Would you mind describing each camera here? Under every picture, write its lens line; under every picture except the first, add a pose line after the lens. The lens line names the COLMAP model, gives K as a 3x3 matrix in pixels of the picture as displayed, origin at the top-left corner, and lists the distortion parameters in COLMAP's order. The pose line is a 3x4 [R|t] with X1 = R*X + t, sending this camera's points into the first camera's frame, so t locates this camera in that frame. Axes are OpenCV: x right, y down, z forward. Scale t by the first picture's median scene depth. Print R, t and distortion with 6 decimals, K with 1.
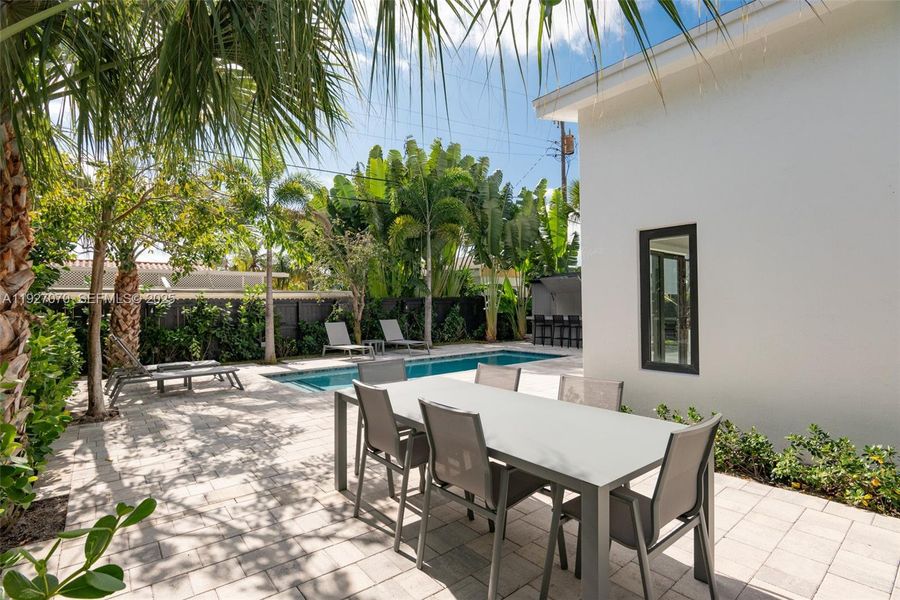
lens RADIAL K [[444.7, 0, 455.1], [0, 444.7, 301.5], [0, 0, 1]] dist [-0.012645, -0.001089]
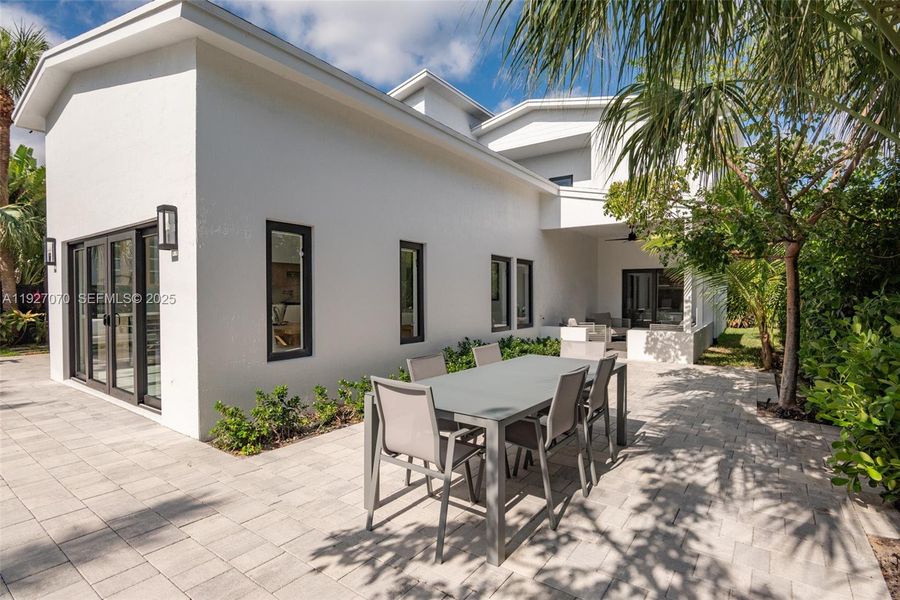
lens RADIAL K [[444.7, 0, 452.4], [0, 444.7, 302.9], [0, 0, 1]] dist [-0.012645, -0.001089]
pose [[-0.267167, 0.000730, 0.963650, -0.424314], [-0.008994, 0.999954, -0.003251, 0.014877], [-0.963608, -0.009536, -0.267148, 0.593025]]
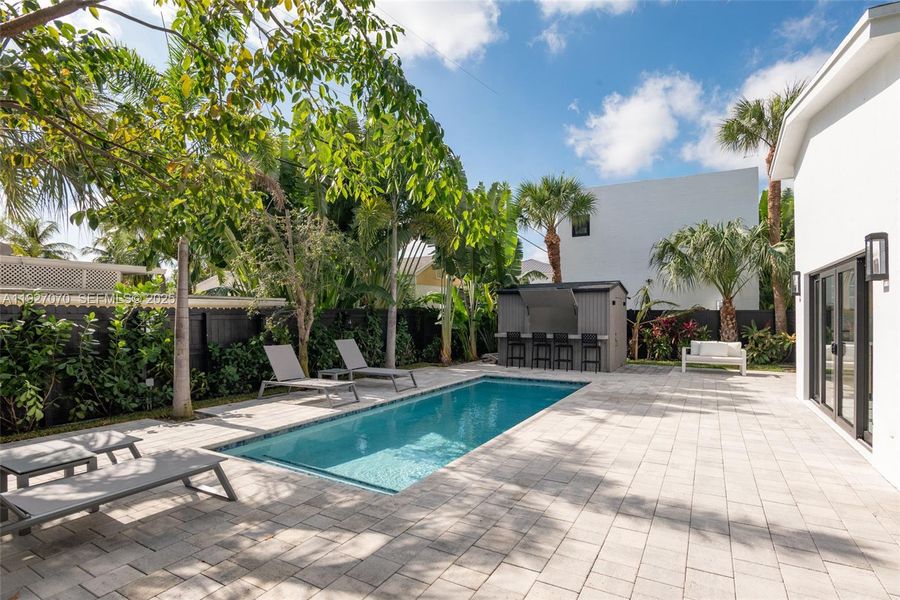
lens RADIAL K [[444.7, 0, 449.6], [0, 444.7, 310.0], [0, 0, 1]] dist [-0.012645, -0.001089]
pose [[0.933213, 0.015429, 0.358992, -0.449710], [-0.013301, 0.999876, -0.008397, -0.004450], [-0.359077, 0.003061, 0.933303, 0.487009]]
